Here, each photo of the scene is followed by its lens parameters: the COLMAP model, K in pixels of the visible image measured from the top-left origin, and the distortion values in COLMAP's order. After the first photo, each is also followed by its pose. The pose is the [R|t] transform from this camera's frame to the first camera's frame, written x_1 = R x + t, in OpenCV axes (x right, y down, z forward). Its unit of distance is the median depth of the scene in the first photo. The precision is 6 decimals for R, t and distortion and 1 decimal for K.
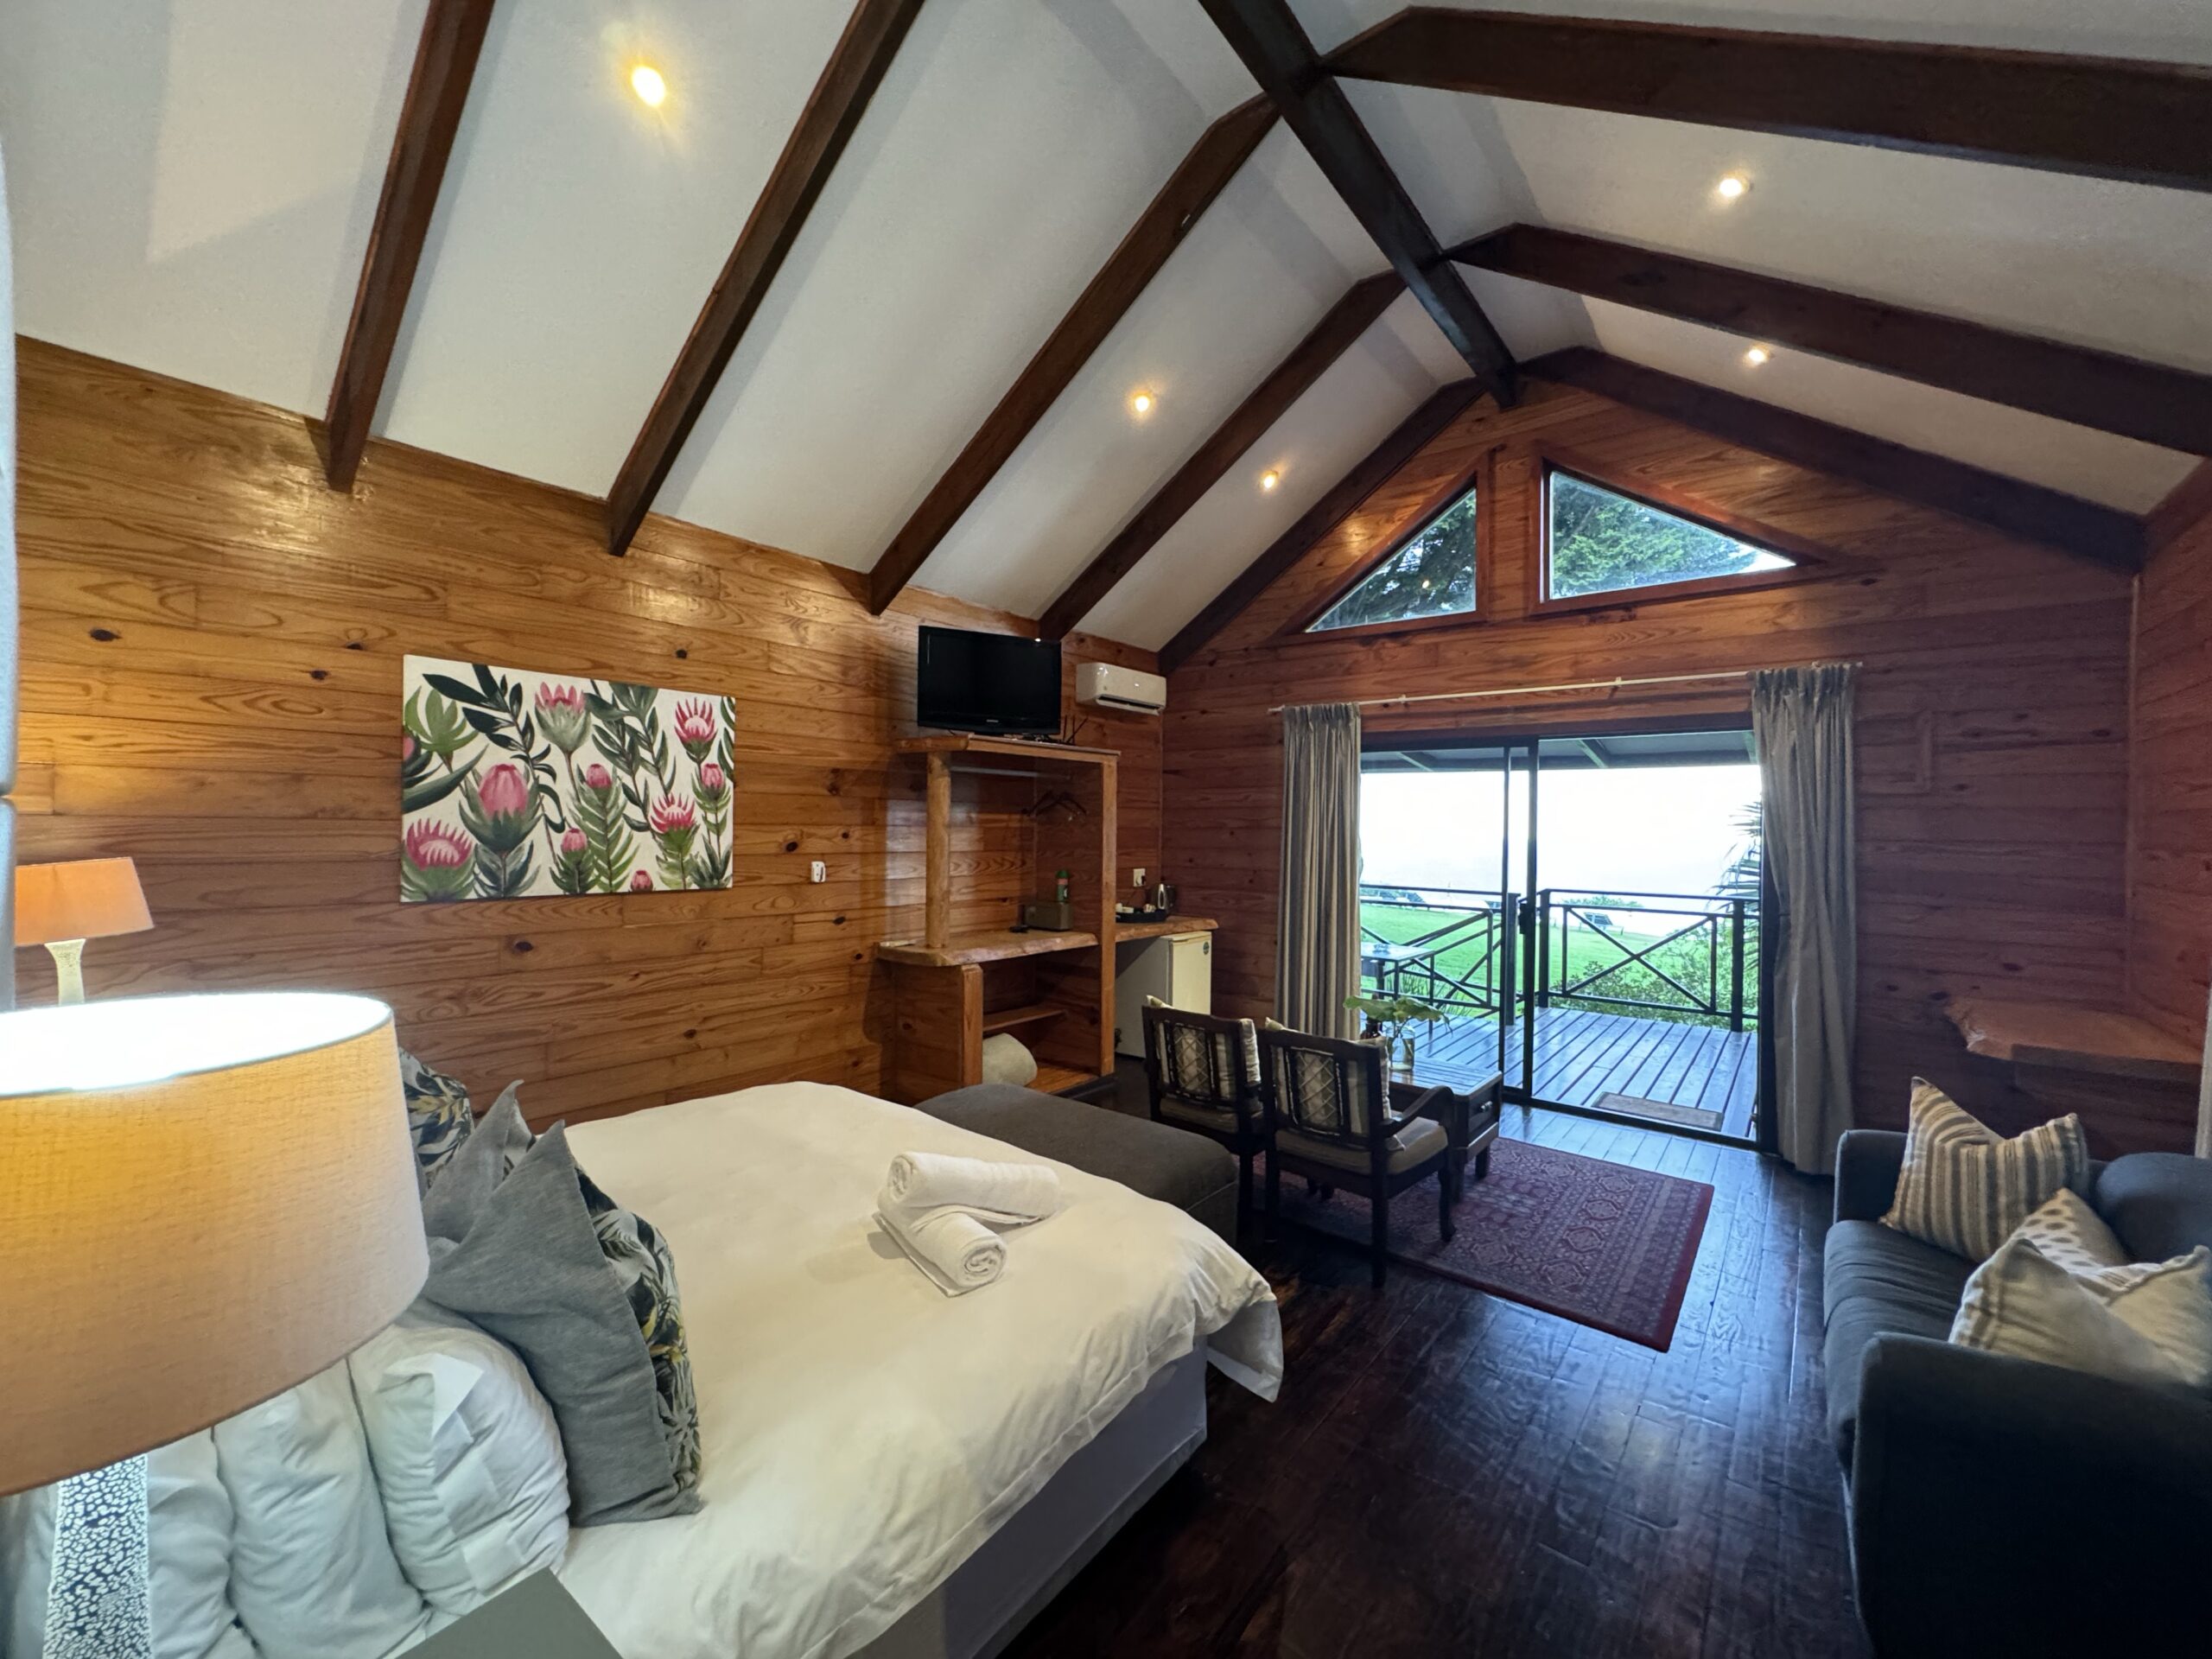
lens RADIAL K [[886.1, 0, 1106.5], [0, 886.1, 824.0], [0, 0, 1]] dist [-0.000360, 0.000001]
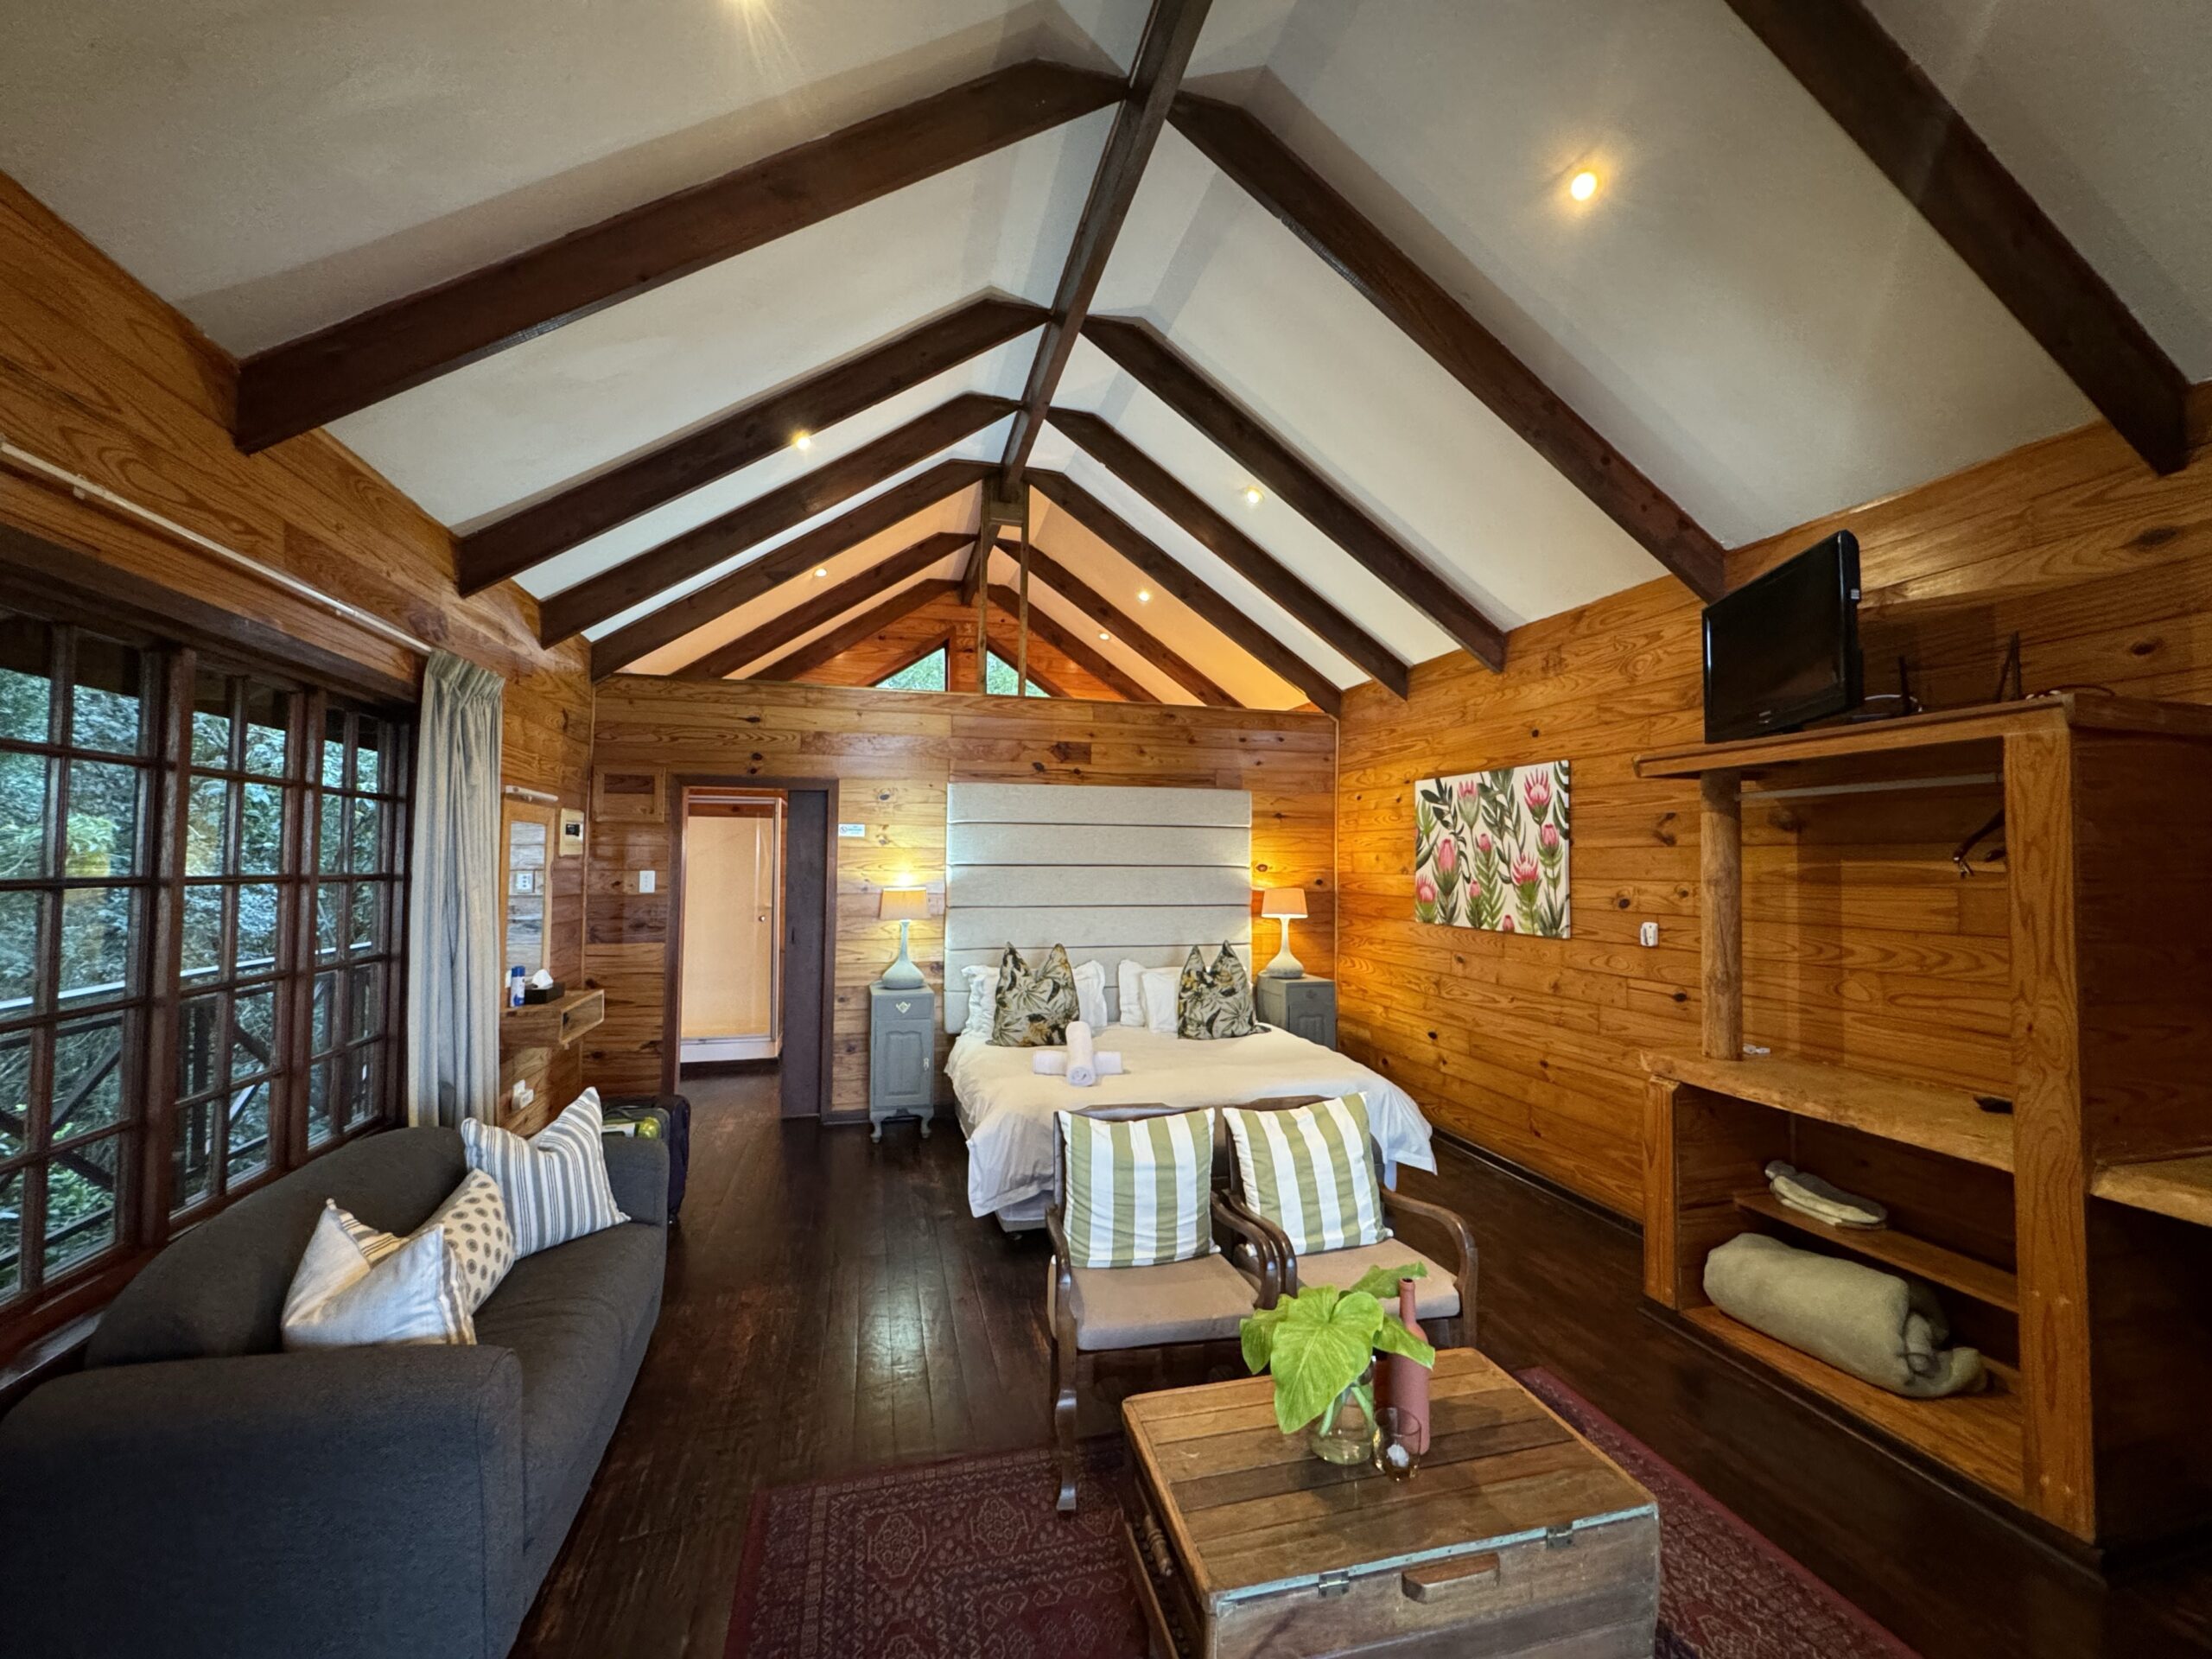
lens RADIAL K [[886.1, 0, 1102.9], [0, 886.1, 831.3], [0, 0, 1]] dist [-0.000360, 0.000001]
pose [[-0.589986, -0.047757, -0.806000, 0.843300], [-0.013488, 0.998693, -0.049301, 0.003516], [0.807301, -0.018215, -0.589859, 1.296082]]
